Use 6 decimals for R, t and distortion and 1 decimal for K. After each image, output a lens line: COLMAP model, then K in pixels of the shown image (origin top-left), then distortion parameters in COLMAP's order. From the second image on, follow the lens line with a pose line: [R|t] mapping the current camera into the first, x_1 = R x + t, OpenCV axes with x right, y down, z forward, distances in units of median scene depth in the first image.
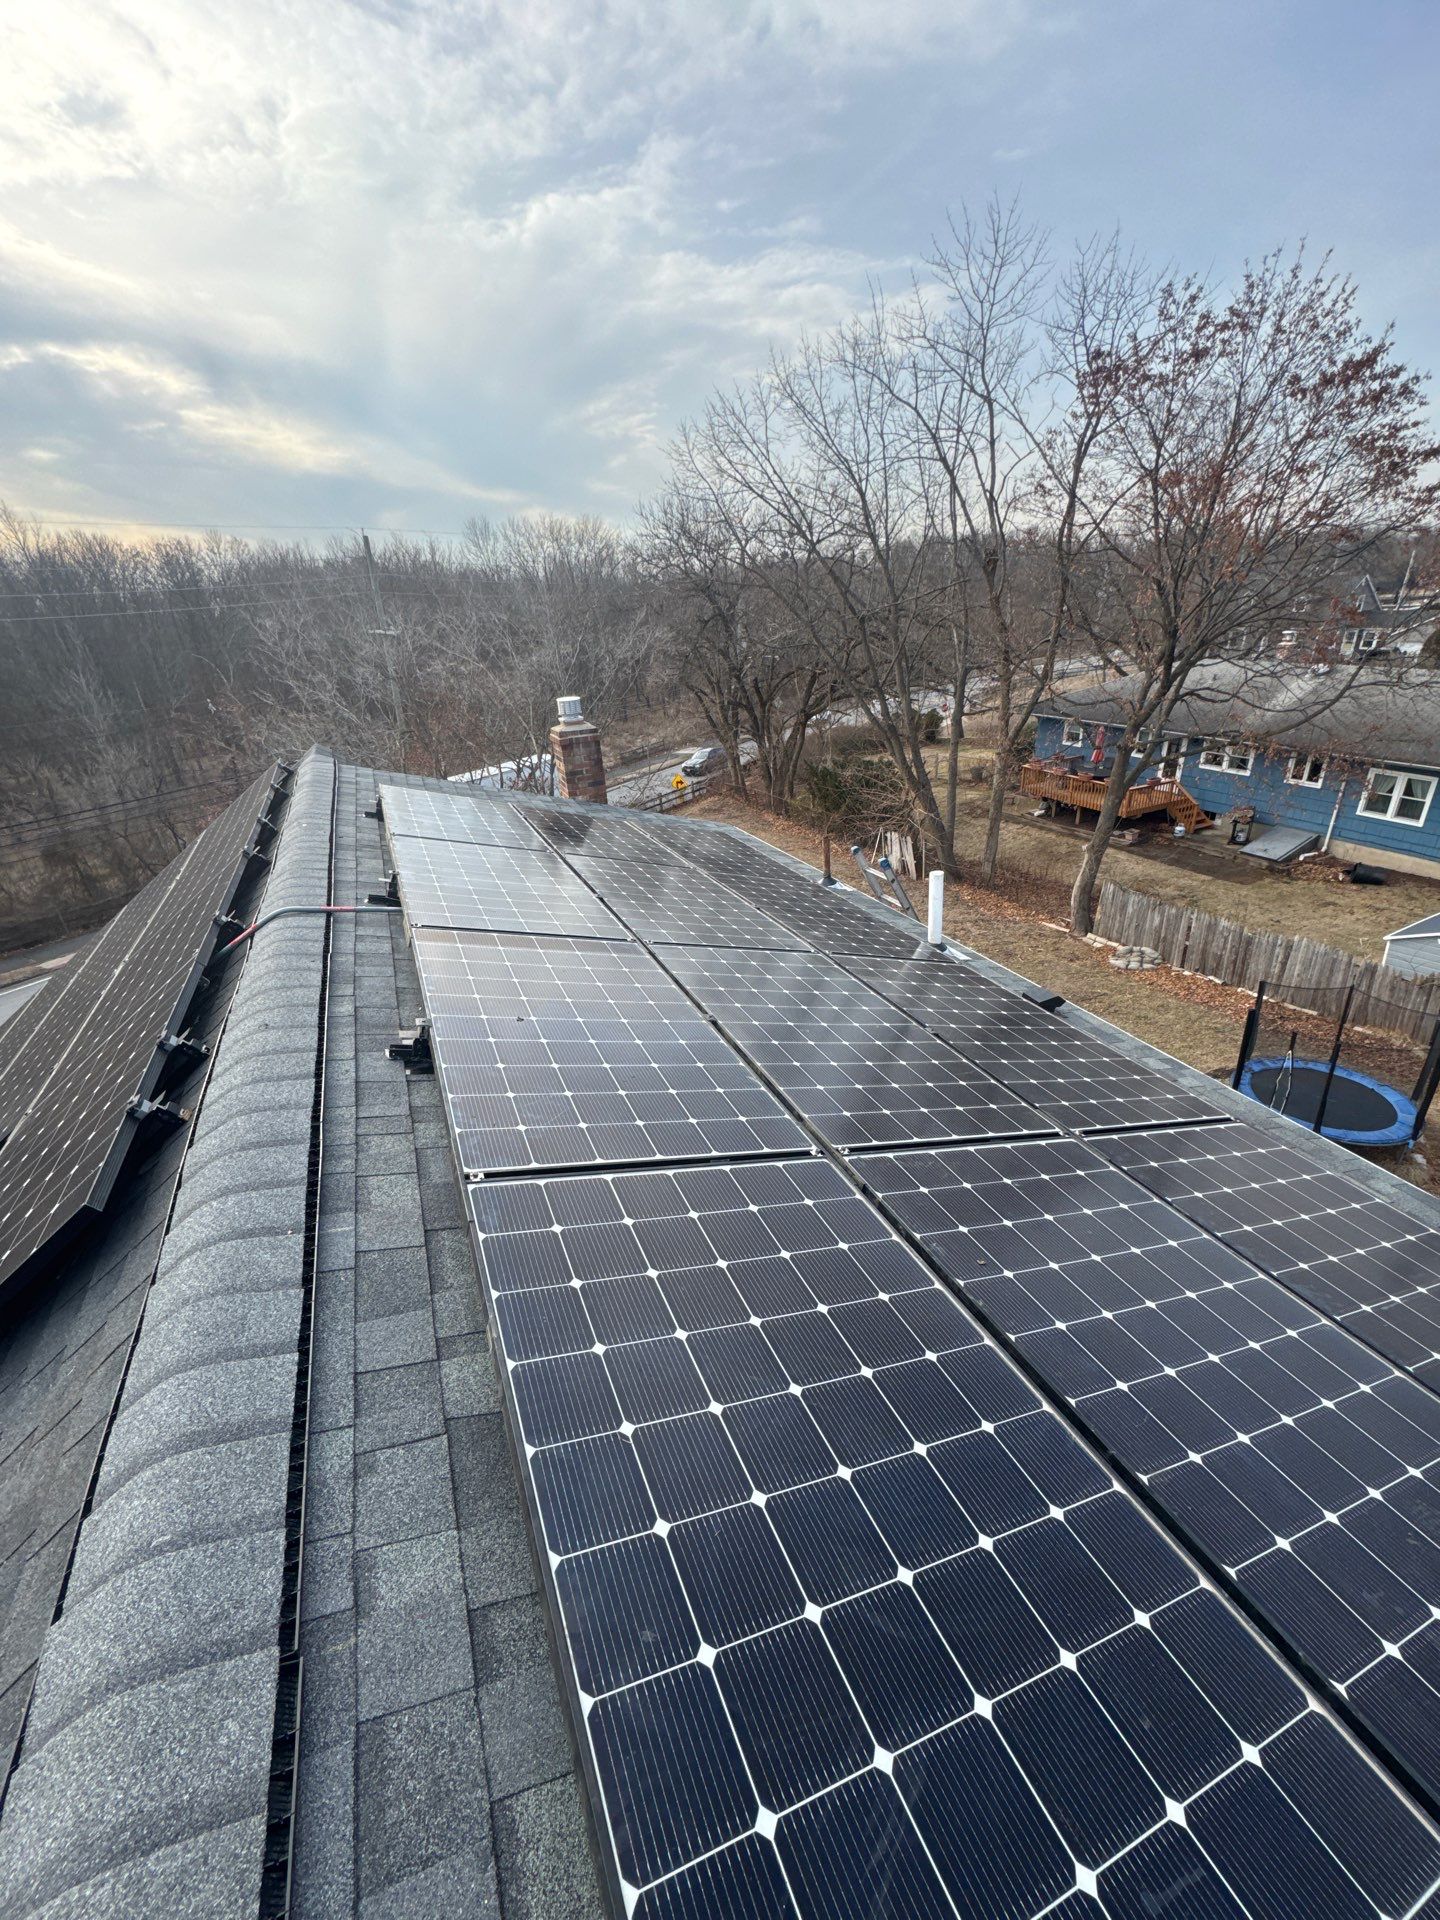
lens RADIAL K [[767.0, 0, 722.4], [0, 767.0, 962.3], [0, 0, 1]] dist [0.000810, -0.000269]
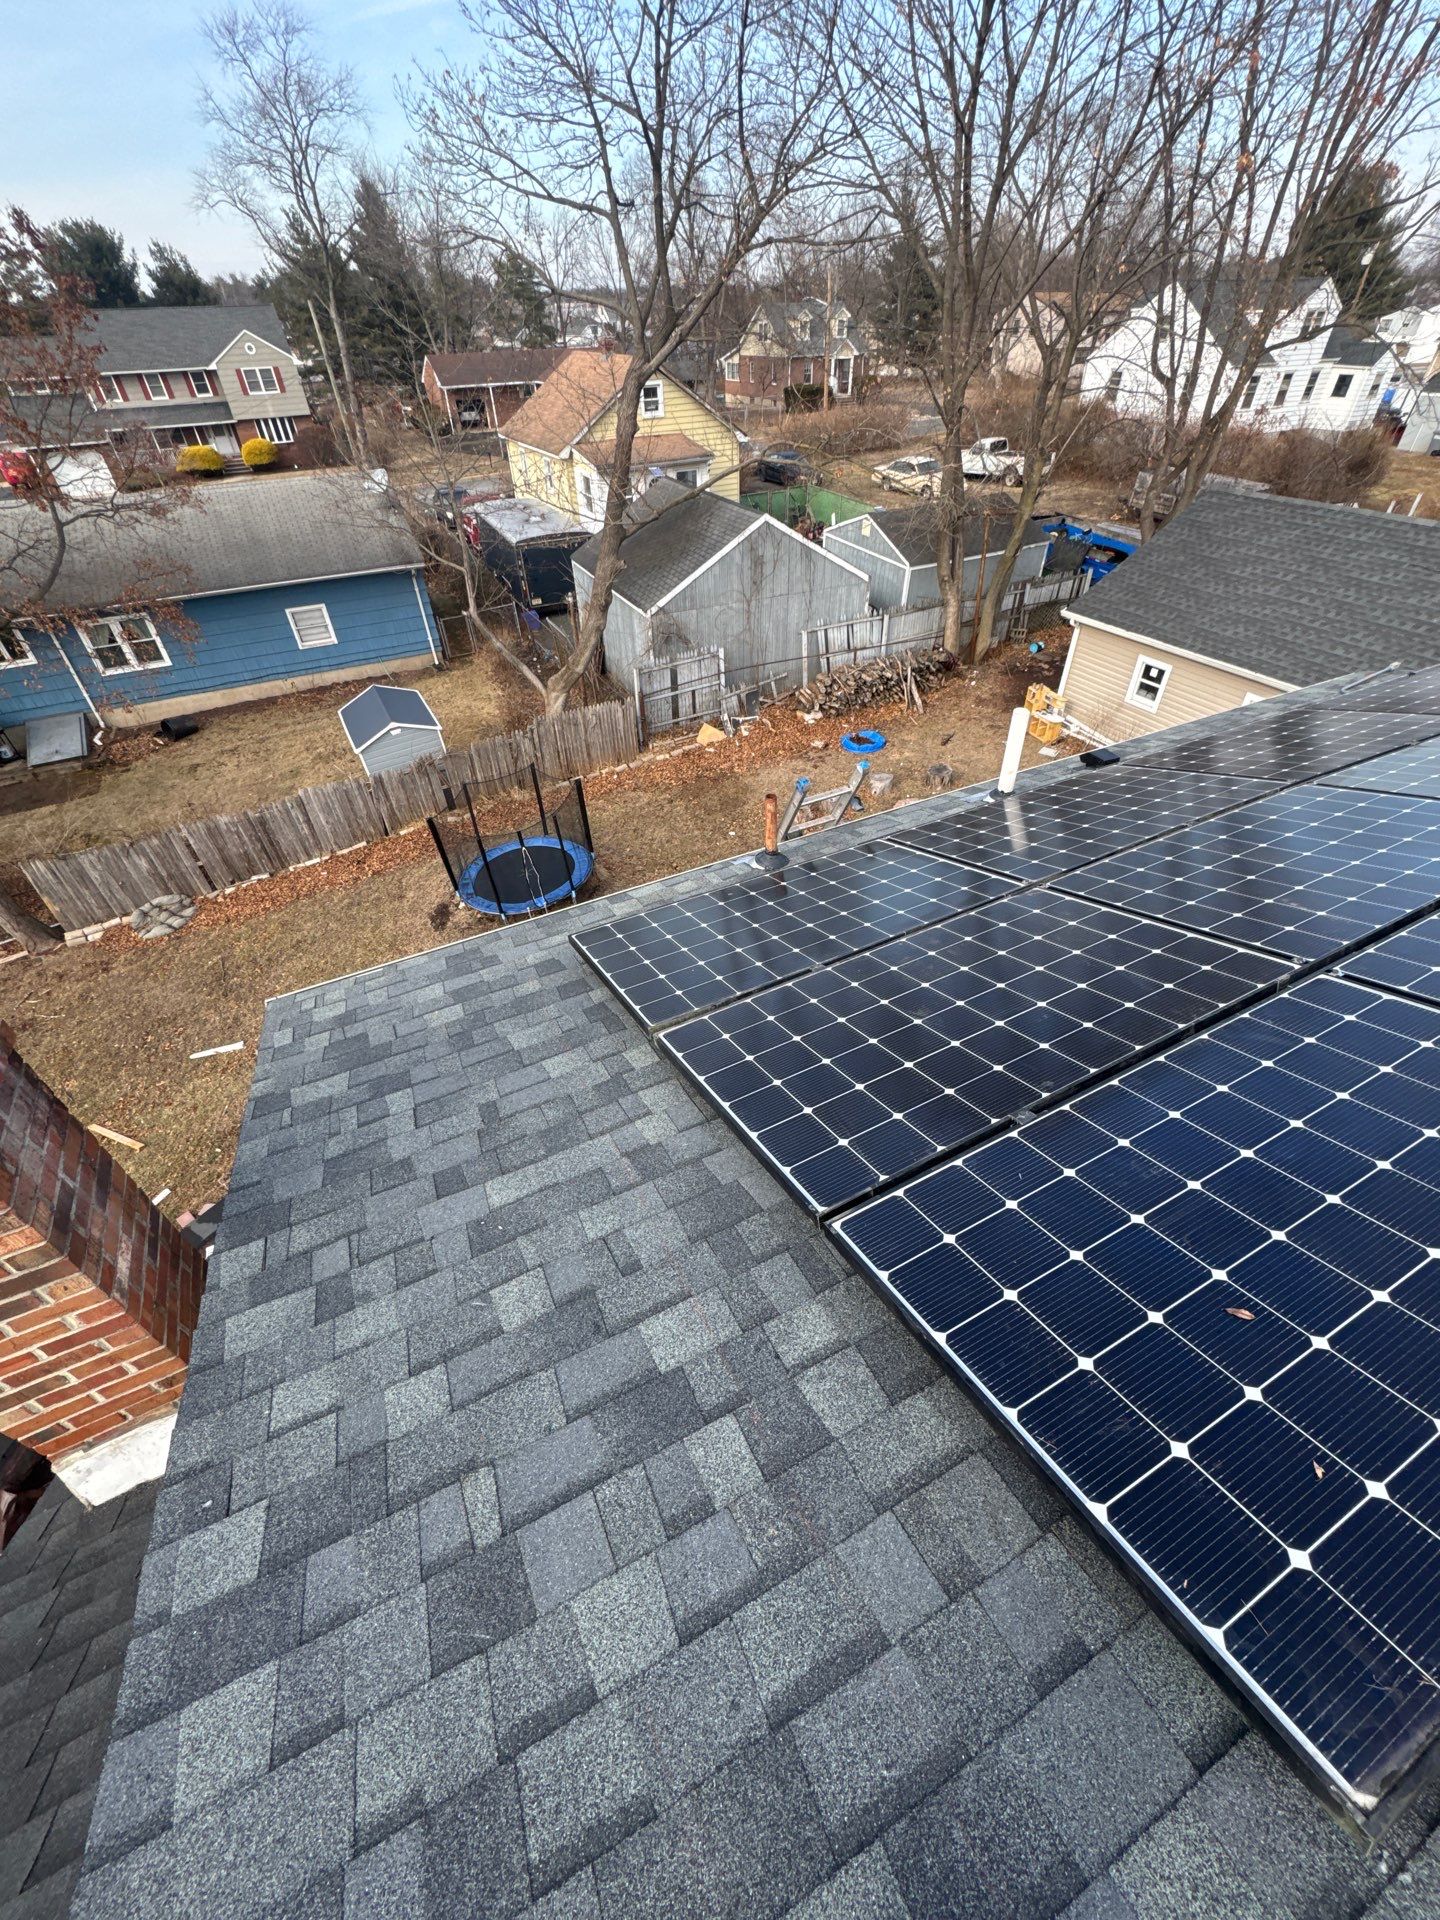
lens RADIAL K [[765.6, 0, 721.6], [0, 765.6, 965.2], [0, 0, 1]] dist [-0.000407, -0.000712]
pose [[-0.039981, -0.603124, 0.796645, -0.444148], [0.459290, 0.696970, 0.550713, -0.438002], [-0.887386, 0.387909, 0.249143, 0.992885]]
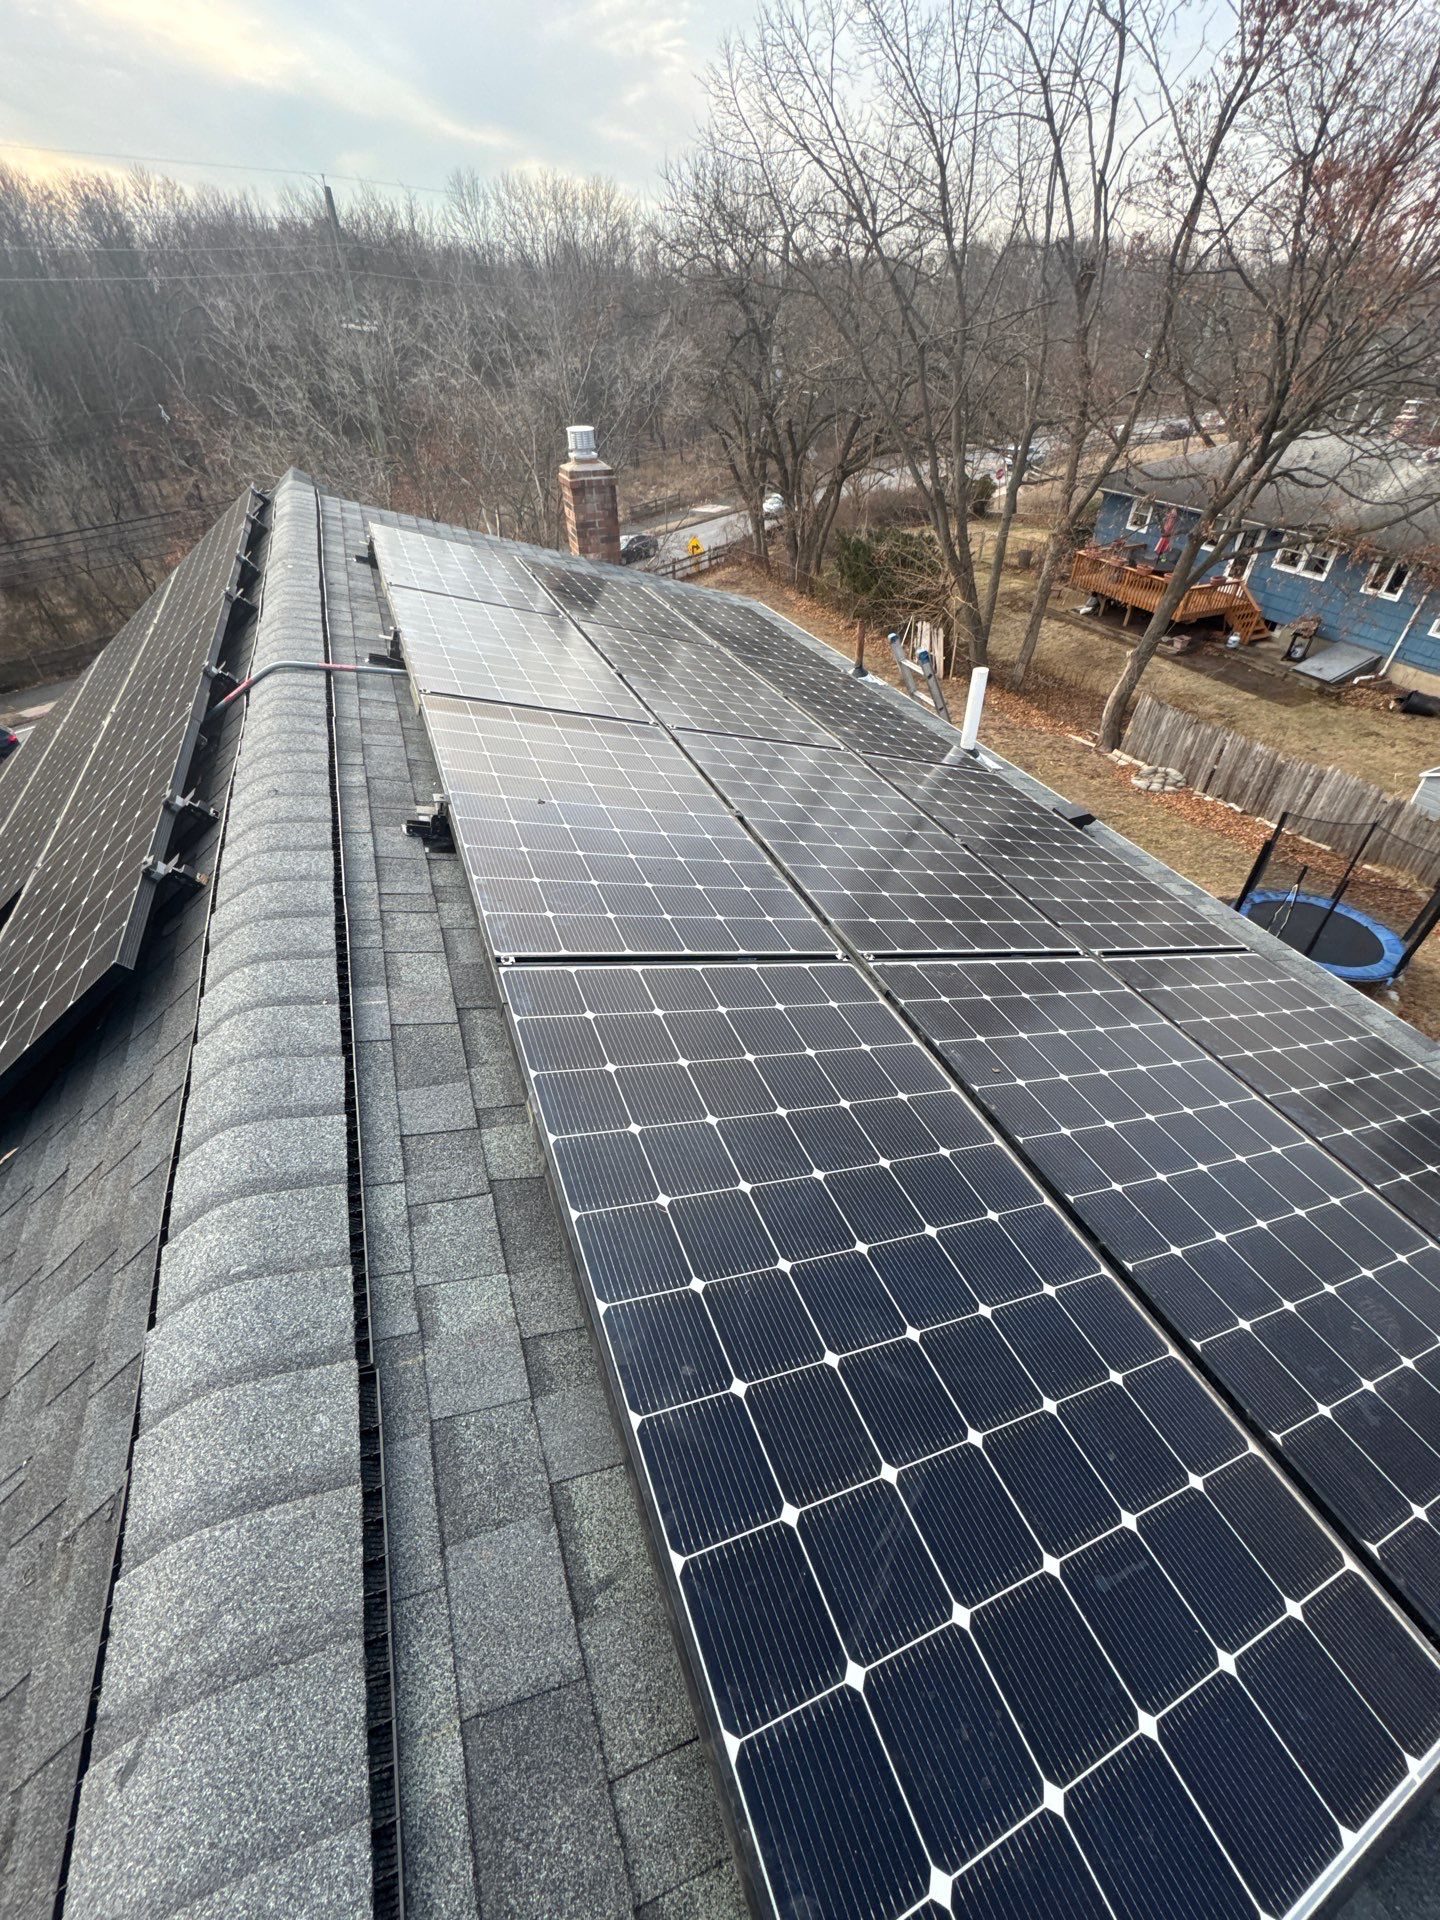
lens RADIAL K [[765.6, 0, 721.6], [0, 765.6, 965.2], [0, 0, 1]] dist [-0.000407, -0.000712]
pose [[0.998018, 0.062271, 0.009027, -0.015073], [-0.062451, 0.962787, 0.262945, 0.002422], [0.007683, -0.262988, 0.964769, 0.013226]]
